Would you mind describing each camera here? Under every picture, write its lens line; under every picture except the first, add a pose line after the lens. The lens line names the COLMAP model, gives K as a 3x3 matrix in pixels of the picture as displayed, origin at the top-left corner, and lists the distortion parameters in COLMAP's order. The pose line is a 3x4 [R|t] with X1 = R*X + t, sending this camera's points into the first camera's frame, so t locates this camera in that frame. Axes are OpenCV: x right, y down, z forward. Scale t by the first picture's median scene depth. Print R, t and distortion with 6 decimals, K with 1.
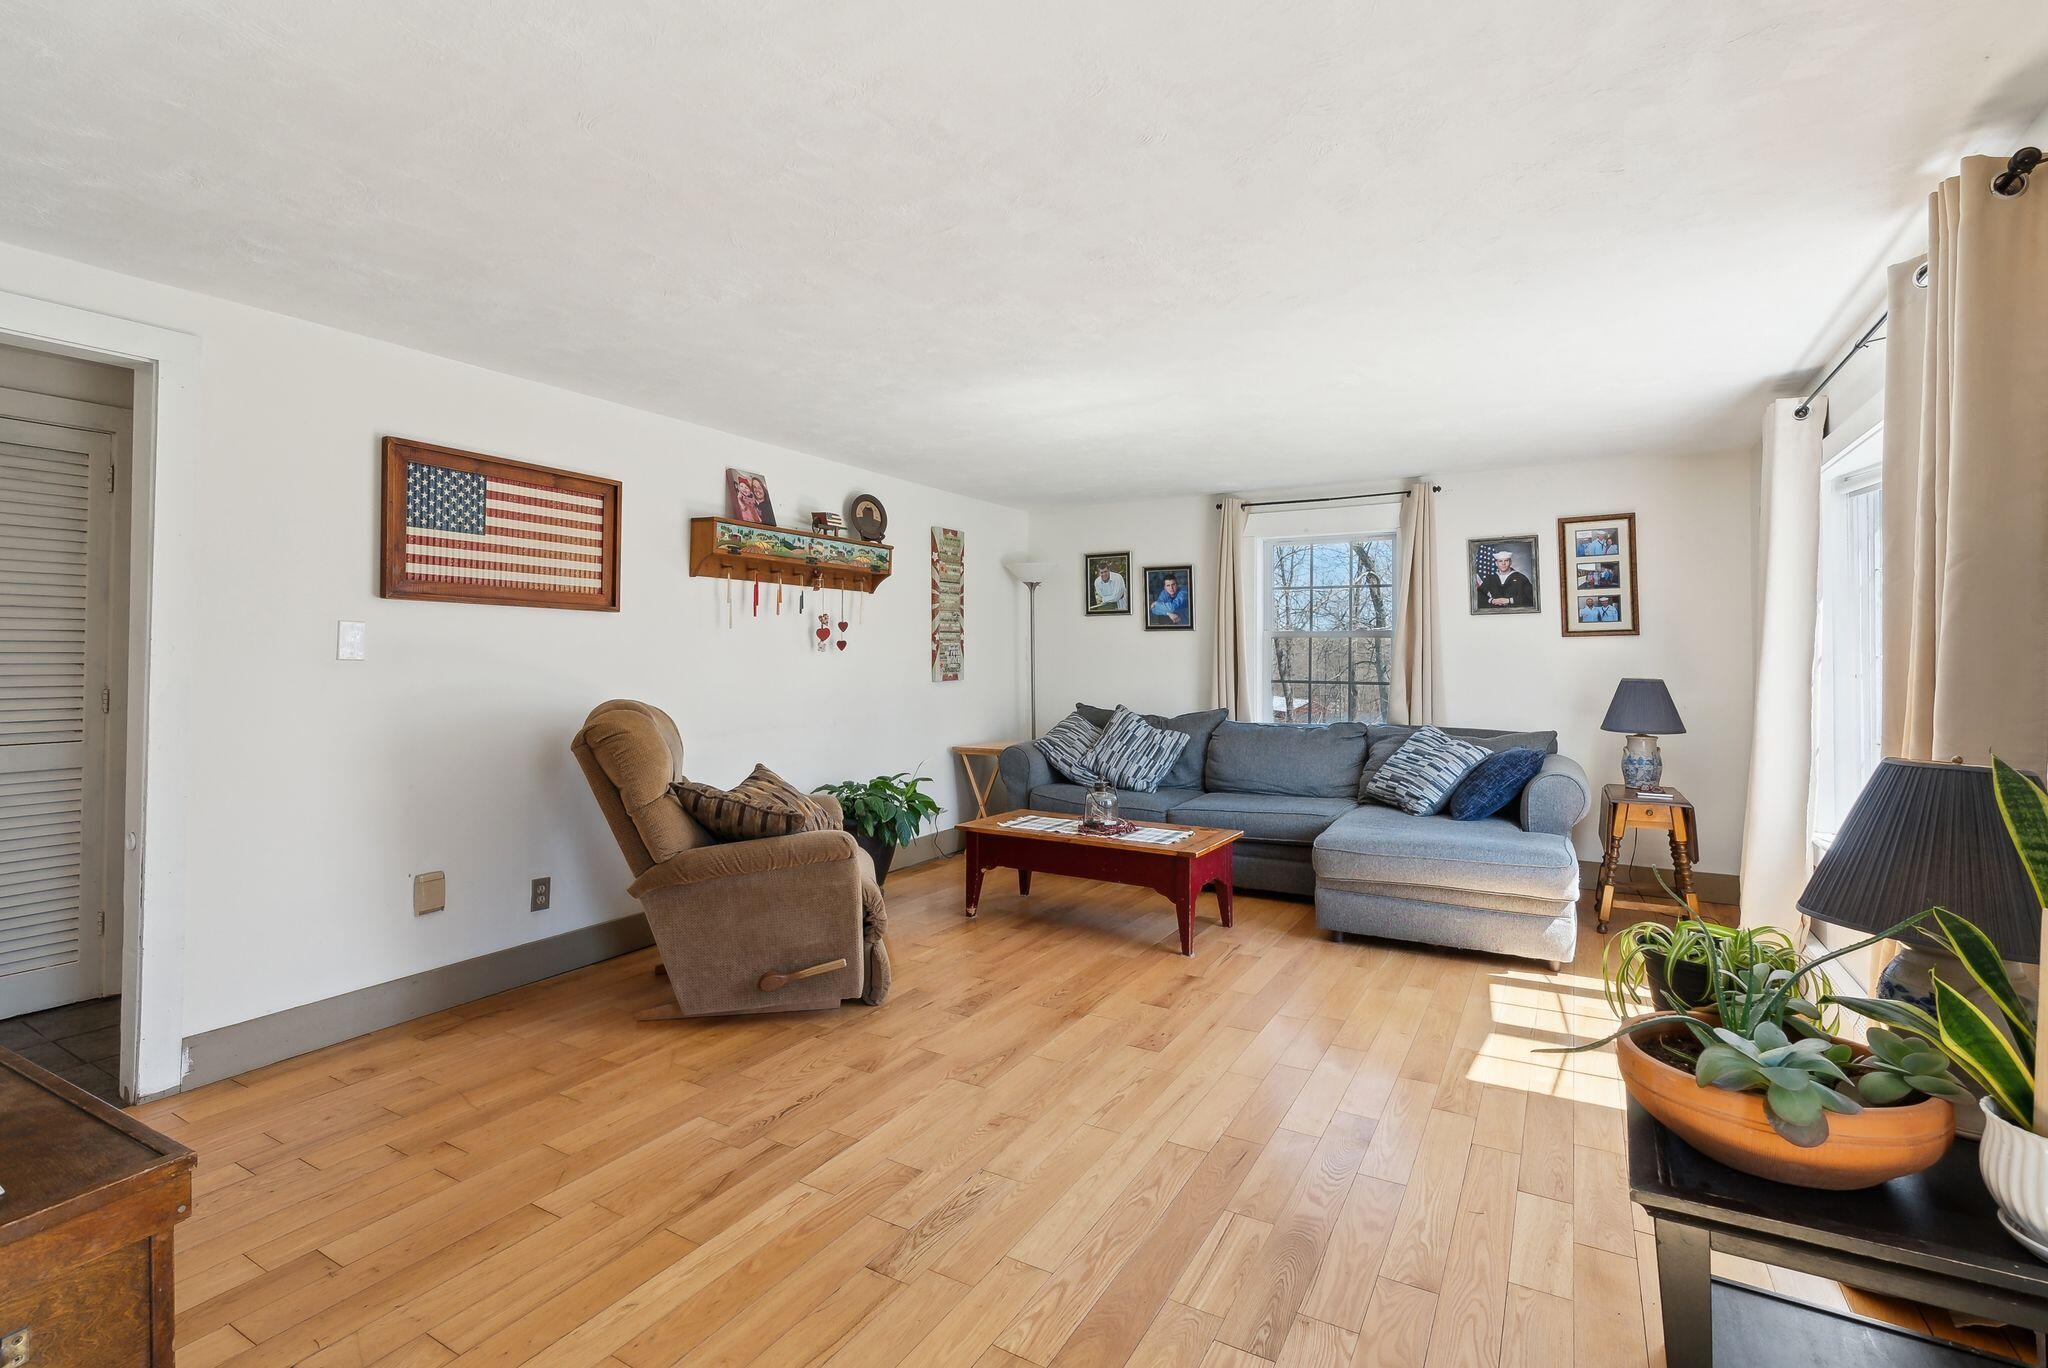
lens RADIAL K [[973.2, 0, 1026.5], [0, 973.2, 613.5], [0, 0, 1]] dist [-0.002557, 0.000007]
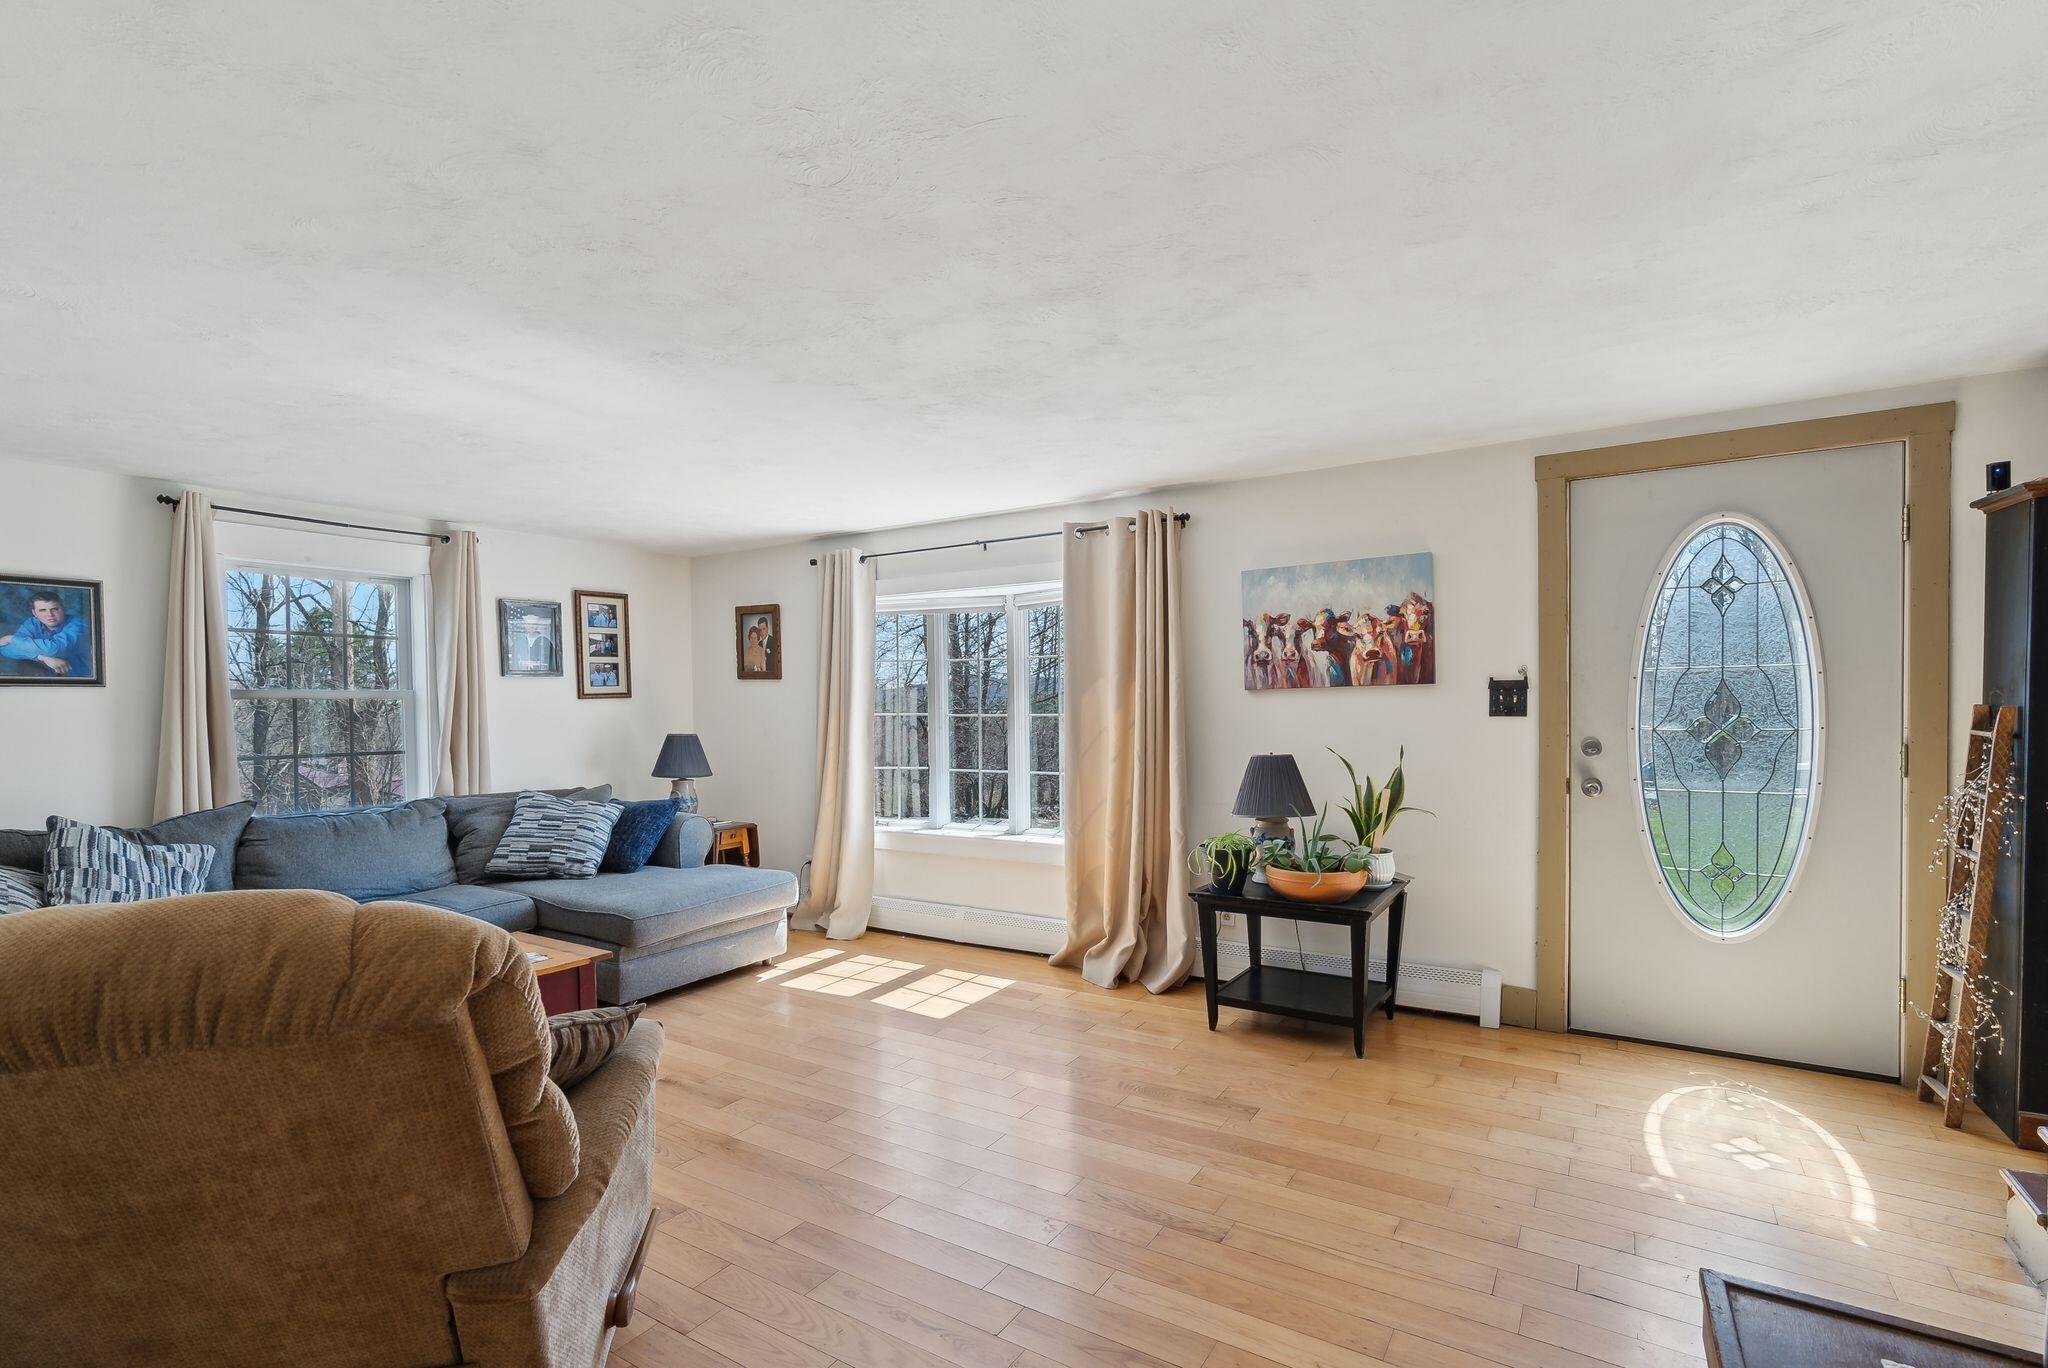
lens RADIAL K [[951.4, 0, 1032.2], [0, 951.4, 695.7], [0, 0, 1]] dist [-0.001866, 0.000524]
pose [[0.035329, 0.001360, 0.999375, -0.502091], [-0.035659, 0.999364, -0.000100, 0.002301], [-0.998739, -0.035633, 0.035355, 0.454830]]
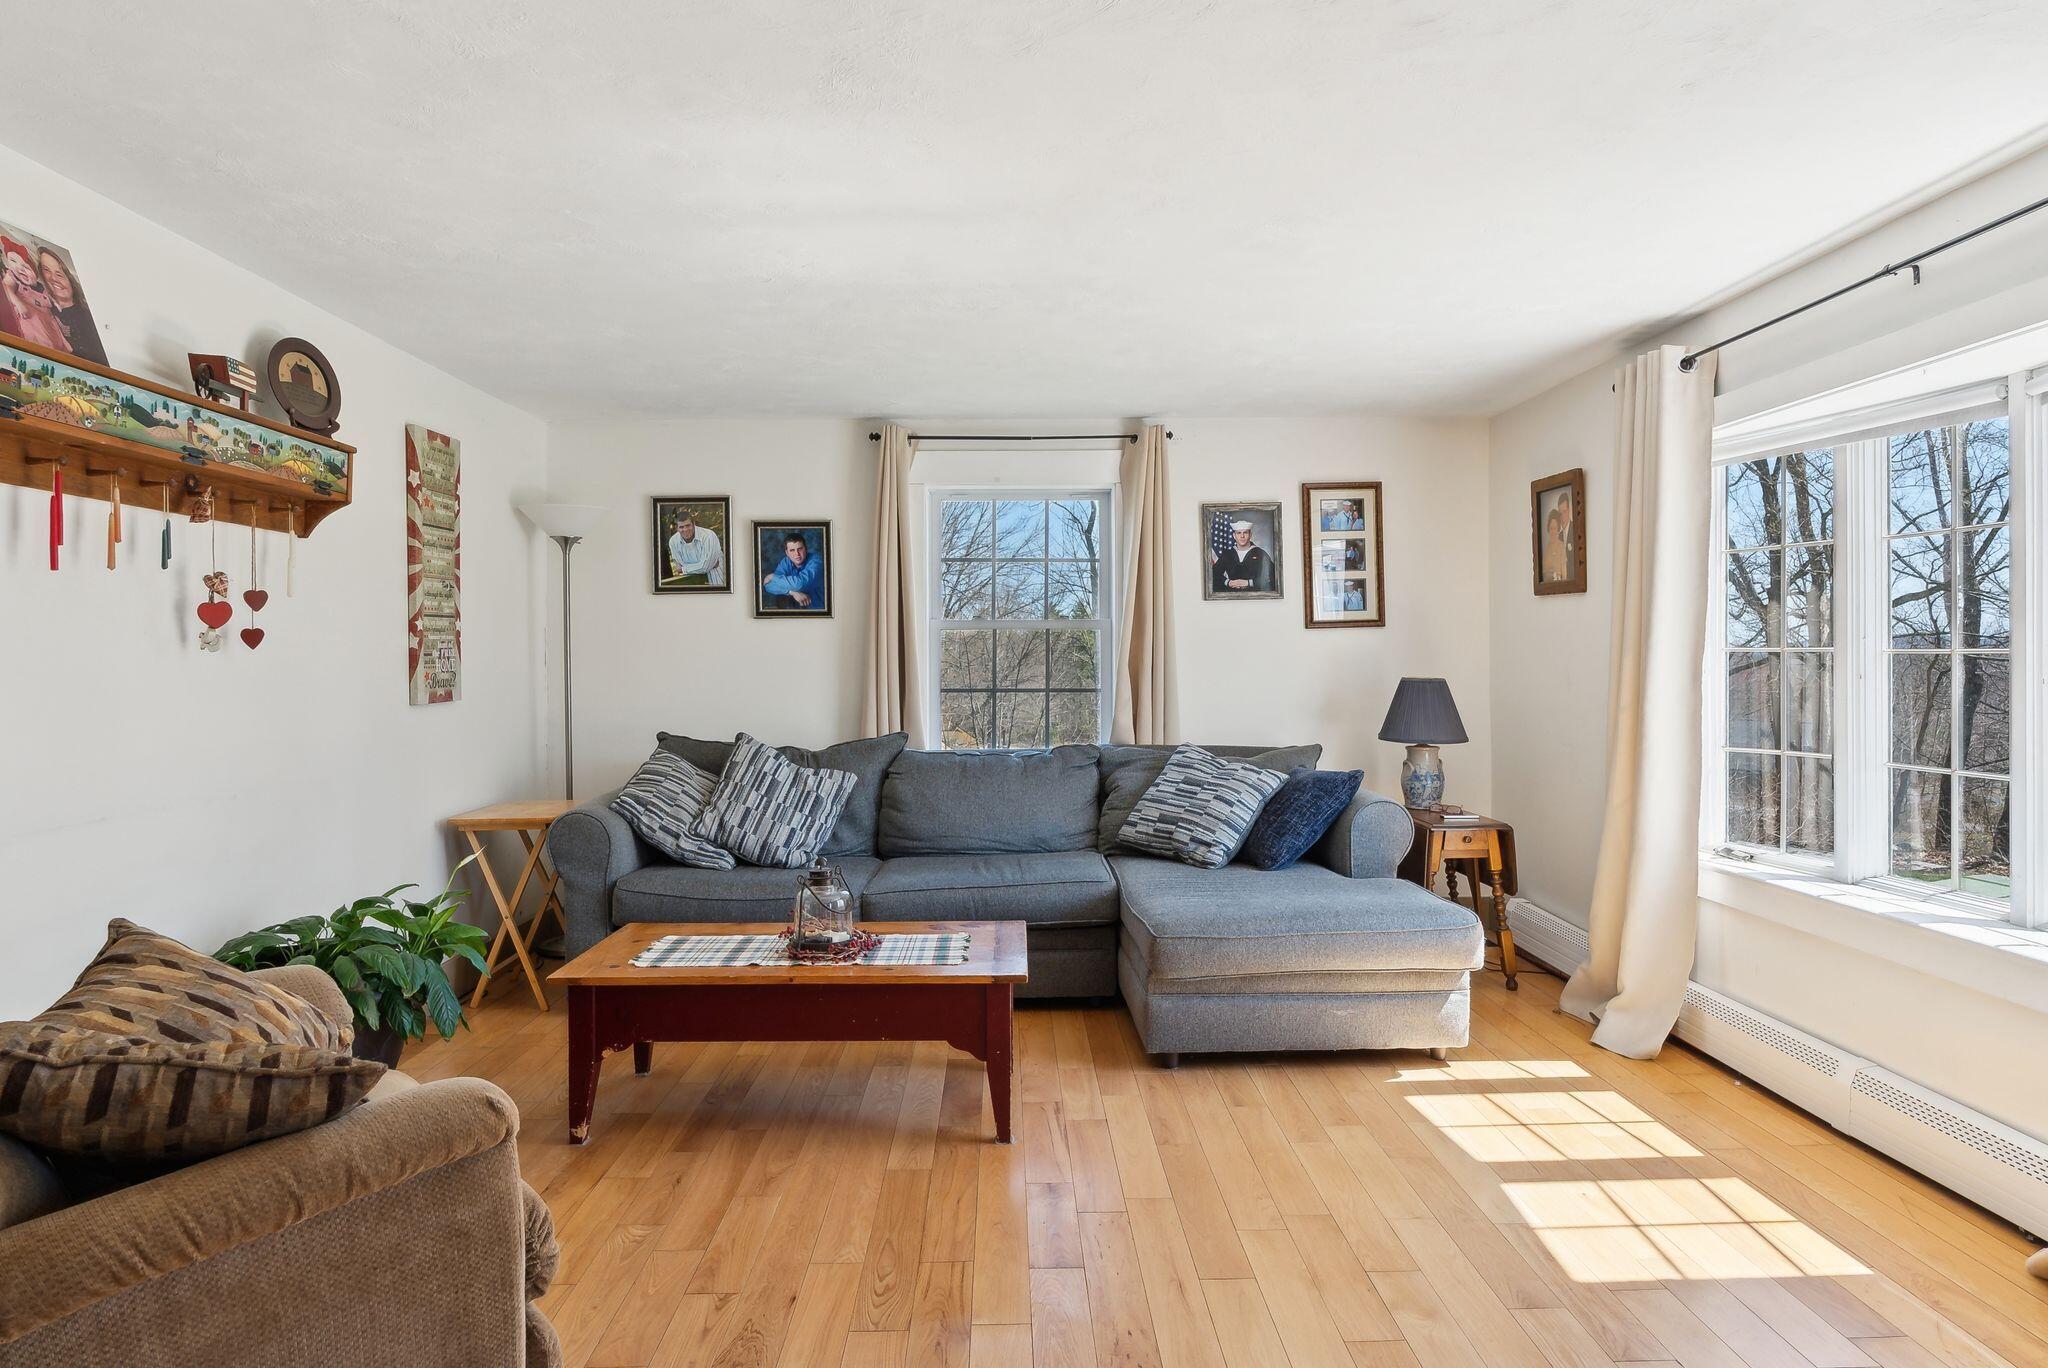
lens RADIAL K [[1155.4, 0, 1034.5], [0, 1155.4, 644.8], [0, 0, 1]] dist [-0.001758, 0.001769]
pose [[0.854694, -0.002753, 0.519125, -0.149482], [-0.014218, 0.999487, 0.028711, 0.013057], [-0.518938, -0.031920, 0.854216, 0.288870]]
